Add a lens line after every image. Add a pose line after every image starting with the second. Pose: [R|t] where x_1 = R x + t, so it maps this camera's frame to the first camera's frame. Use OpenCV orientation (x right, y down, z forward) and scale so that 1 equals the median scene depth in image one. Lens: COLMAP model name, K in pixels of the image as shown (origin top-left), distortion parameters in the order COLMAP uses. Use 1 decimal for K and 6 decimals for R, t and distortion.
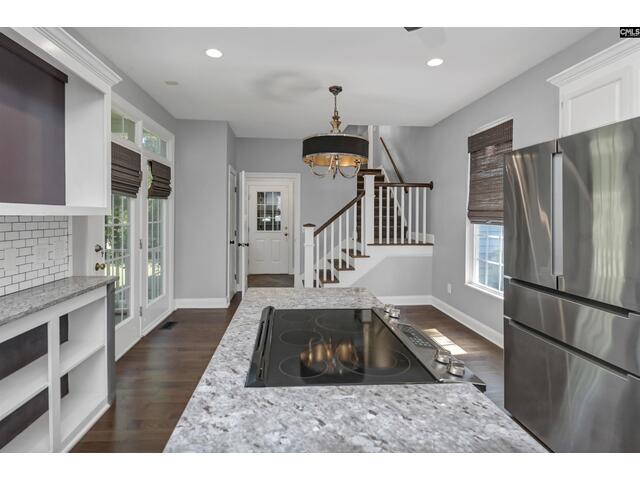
lens RADIAL K [[338.7, 0, 318.3], [0, 338.7, 234.2], [0, 0, 1]] dist [-0.008209, -0.001146]
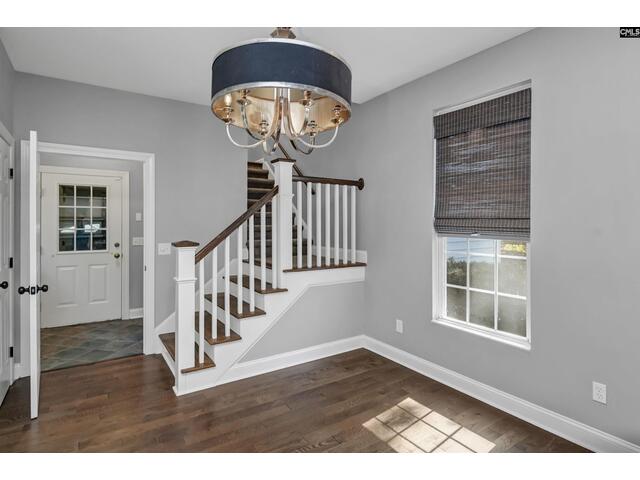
lens RADIAL K [[338.7, 0, 318.5], [0, 338.7, 230.0], [0, 0, 1]] dist [-0.008209, -0.001146]
pose [[0.876525, -0.010580, 0.481240, -0.100192], [0.028247, 0.999166, -0.029481, -0.025844], [-0.480527, 0.039435, 0.876093, 0.409732]]
